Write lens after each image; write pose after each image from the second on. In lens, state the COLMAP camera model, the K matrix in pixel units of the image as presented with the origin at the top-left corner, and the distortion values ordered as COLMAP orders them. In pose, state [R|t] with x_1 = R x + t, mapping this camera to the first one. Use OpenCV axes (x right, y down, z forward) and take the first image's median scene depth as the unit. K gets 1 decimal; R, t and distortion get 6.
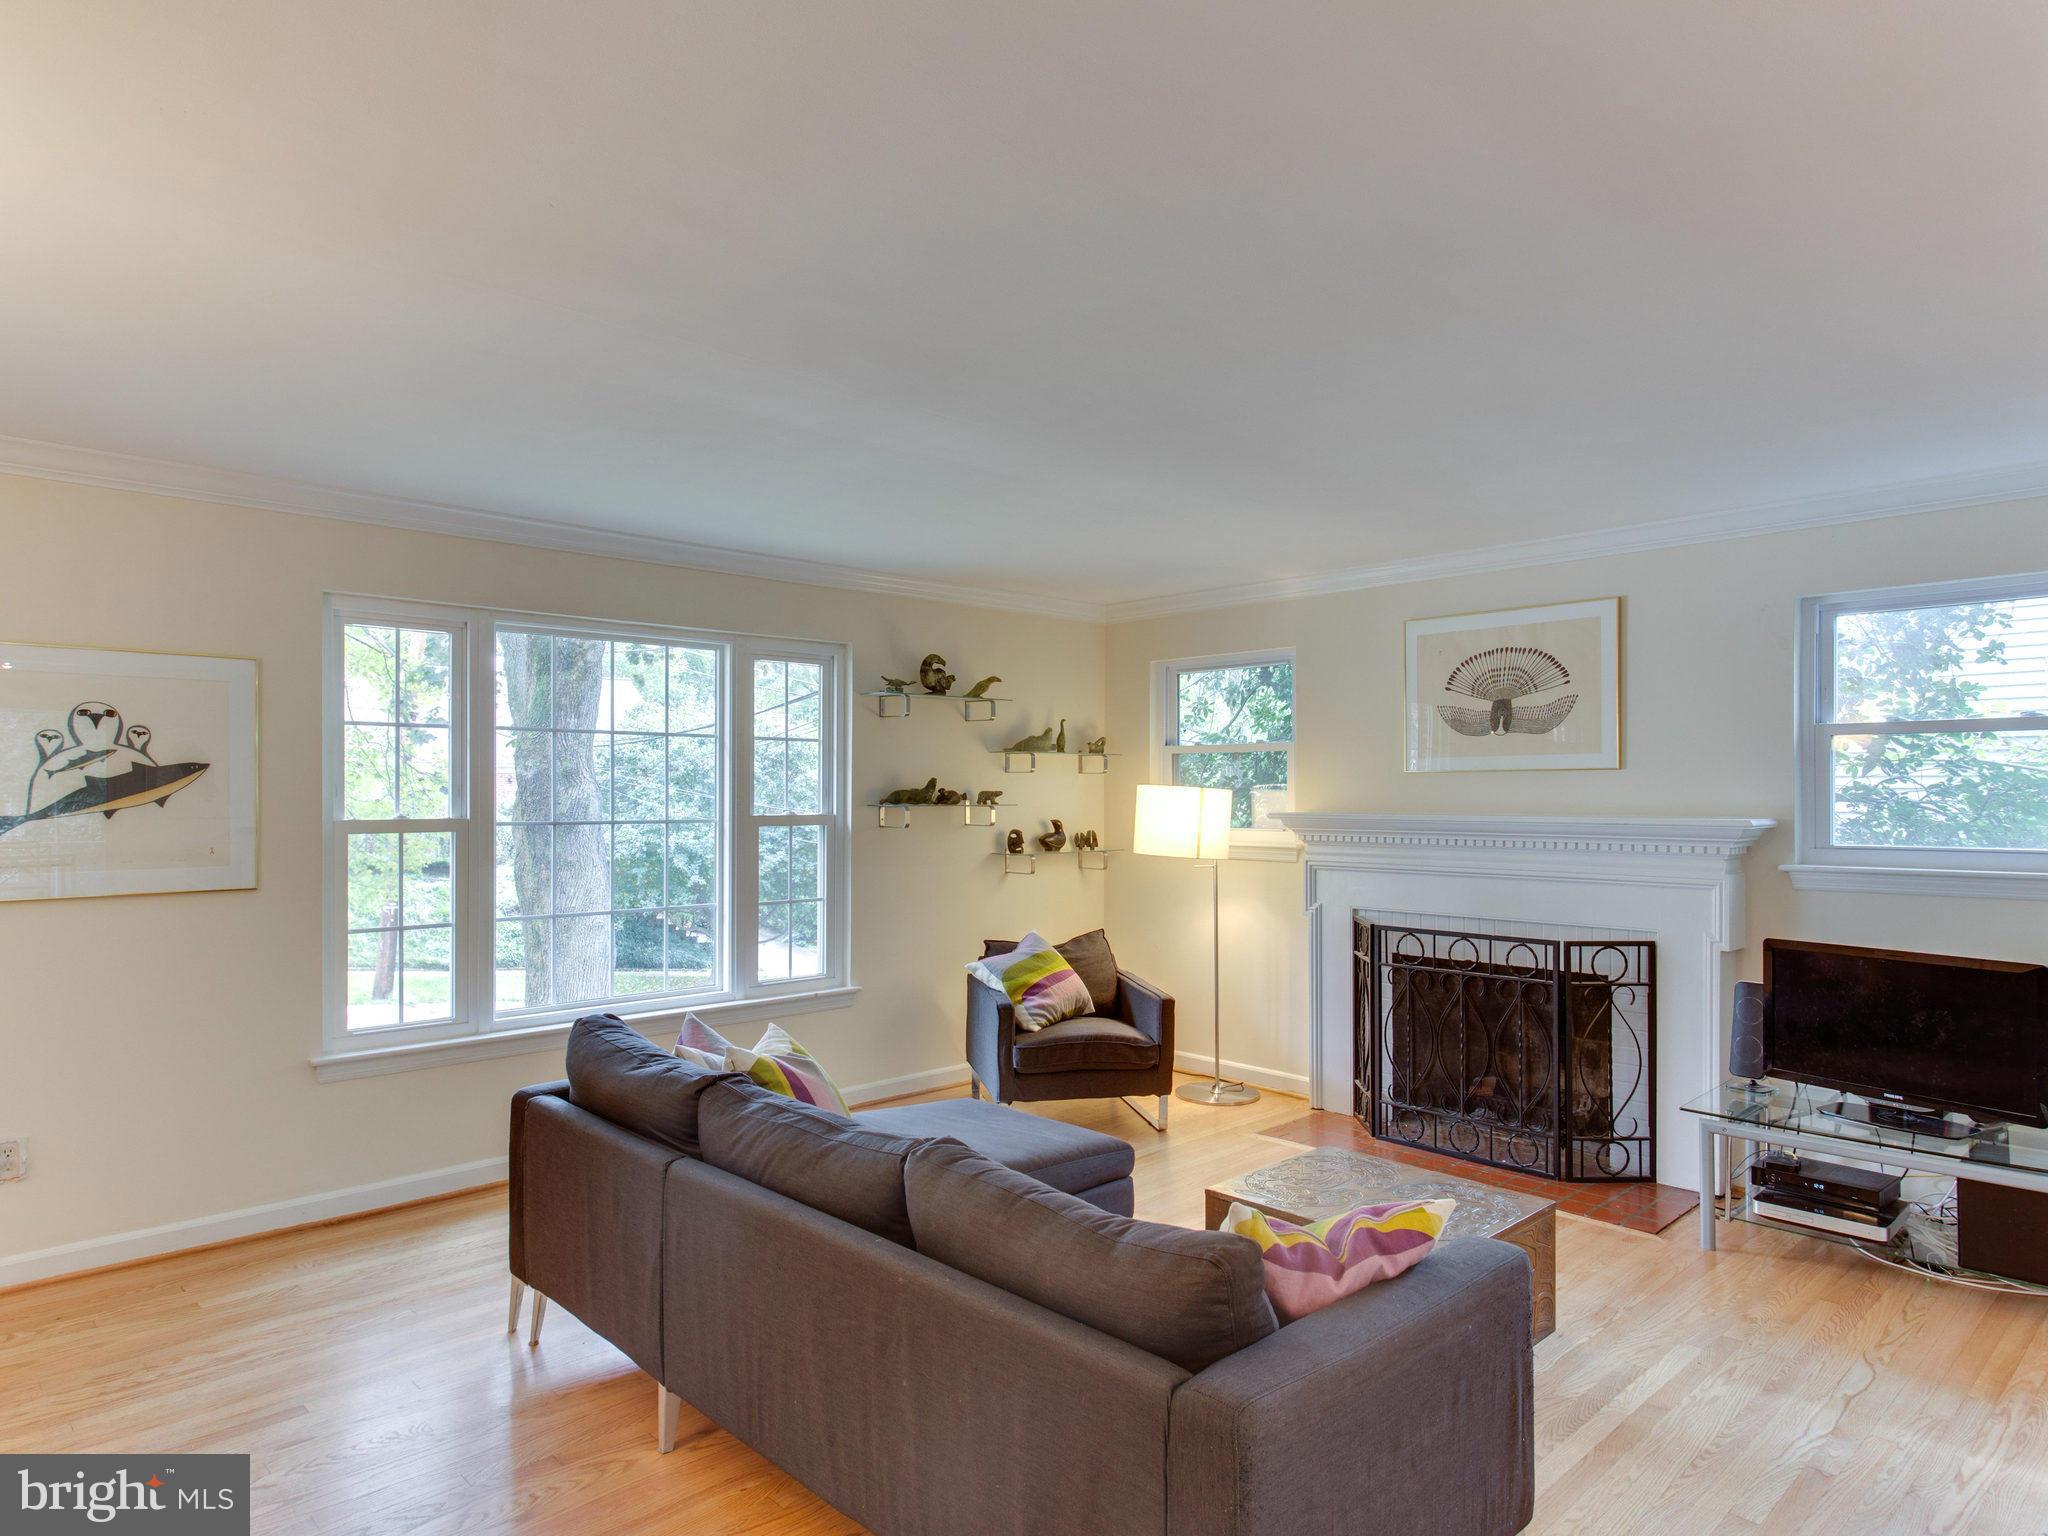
lens RADIAL K [[1245.2, 0, 1011.1], [0, 1245.2, 807.4], [0, 0, 1]] dist [-0.005115, -0.000342]
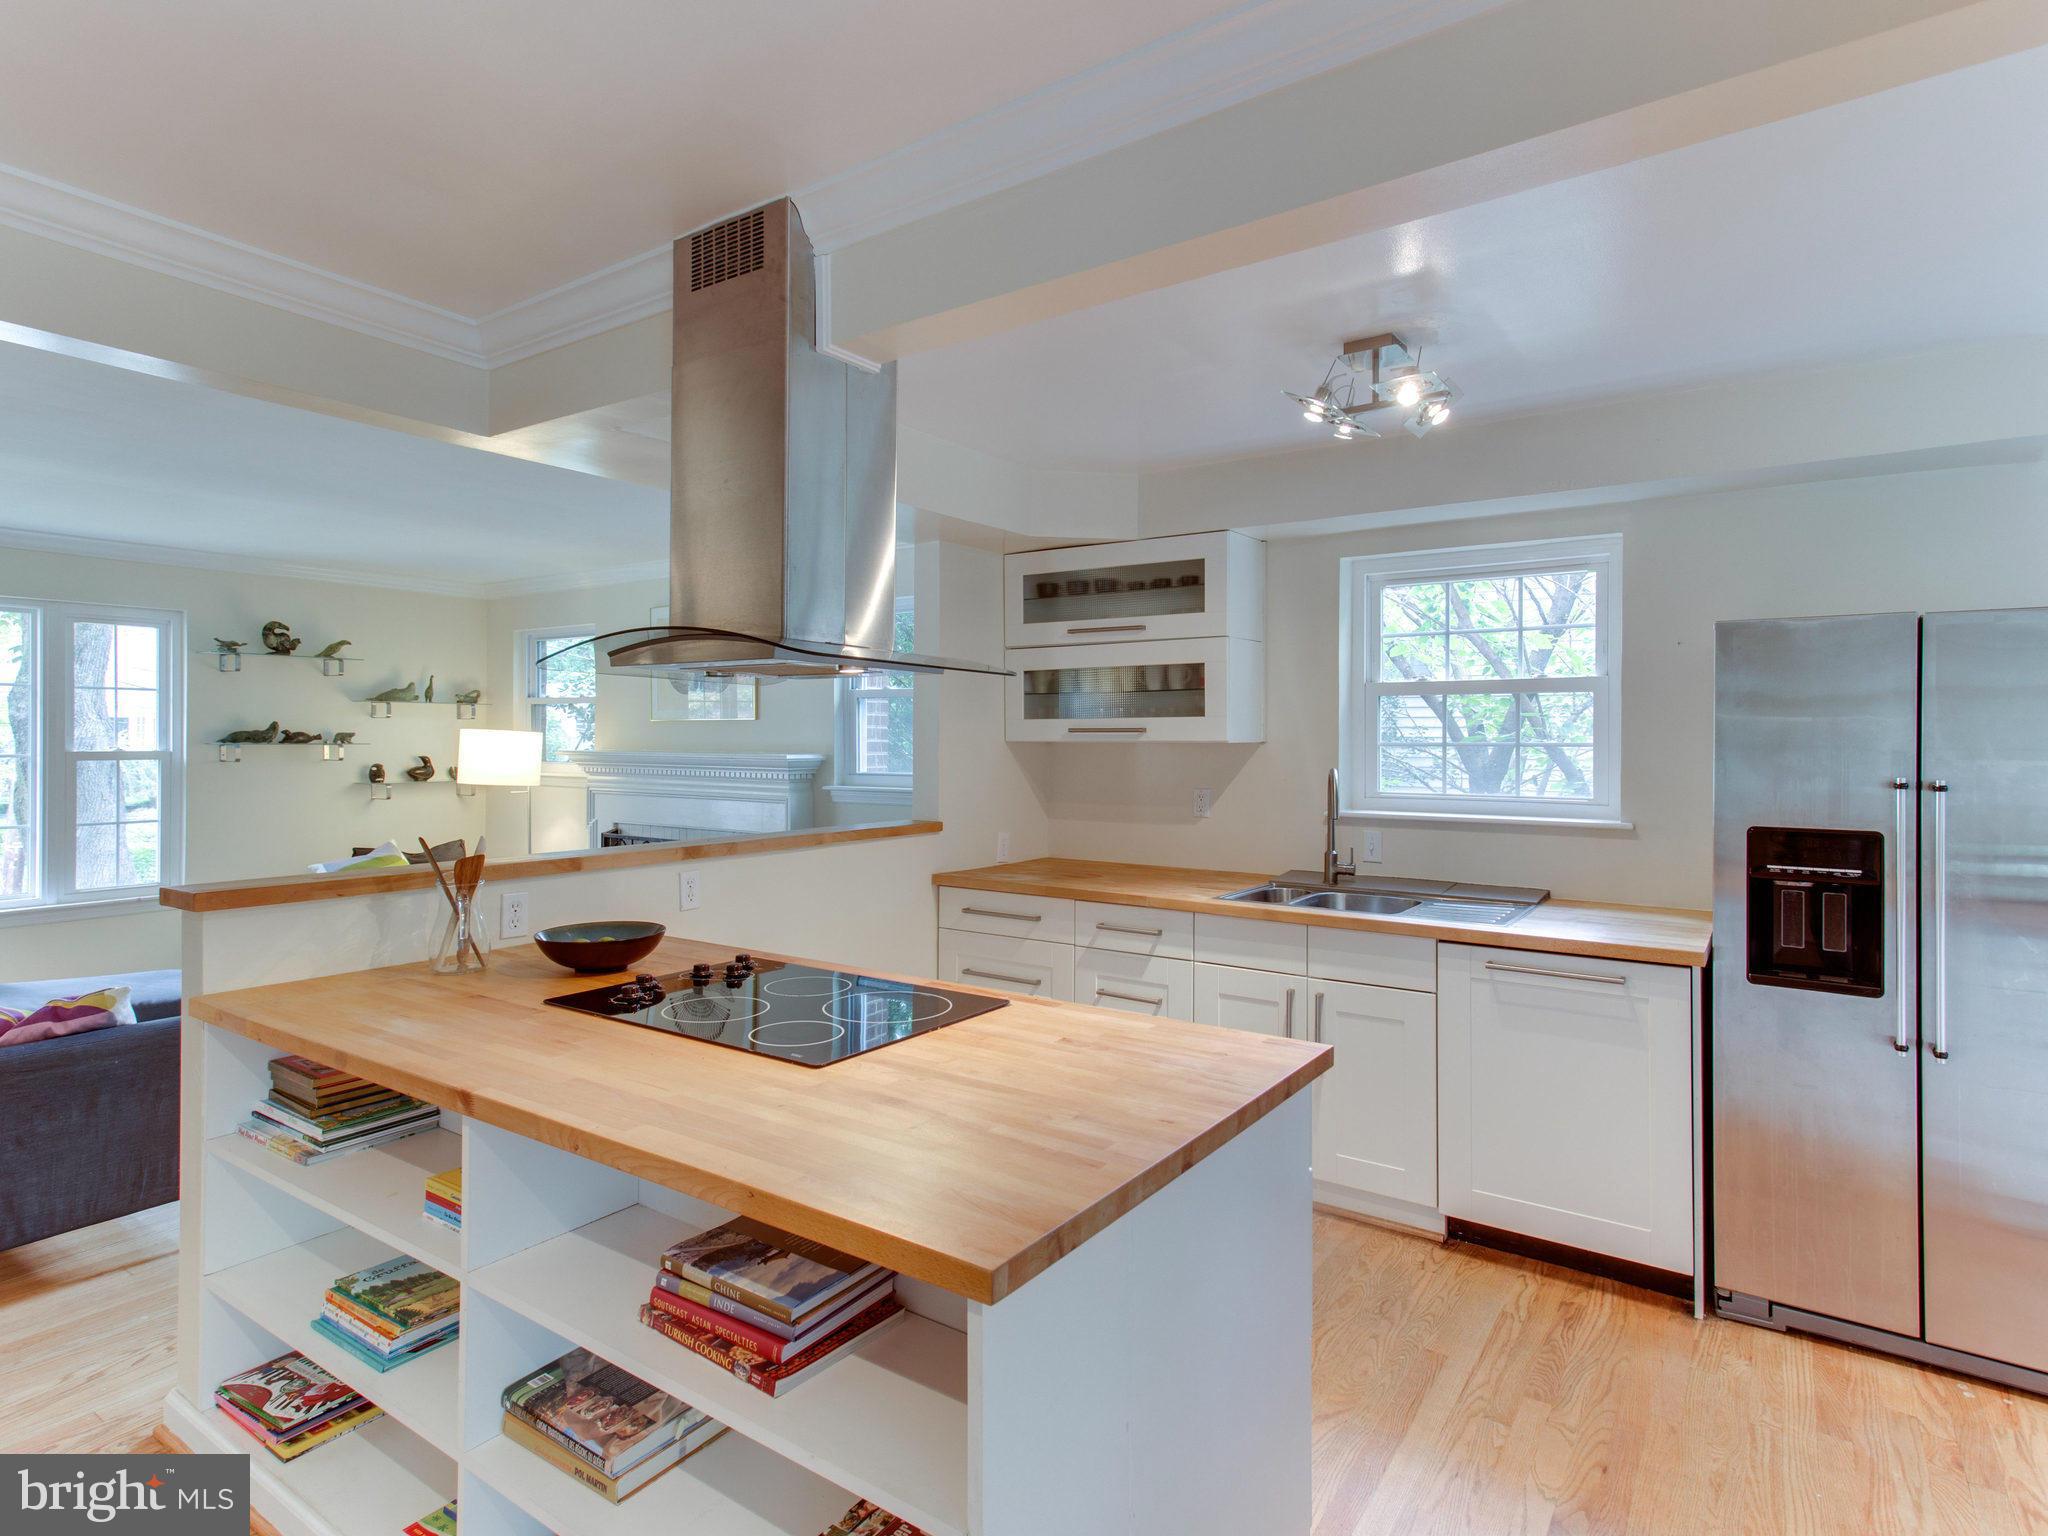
lens RADIAL K [[1107.1, 0, 972.3], [0, 1107.1, 730.8], [0, 0, 1]] dist [0.026220, 0.002109]
pose [[0.977674, 0.005400, 0.210056, 0.374410], [-0.002218, 0.999879, -0.015384, 0.000819], [-0.210114, 0.014574, 0.977568, -0.222347]]
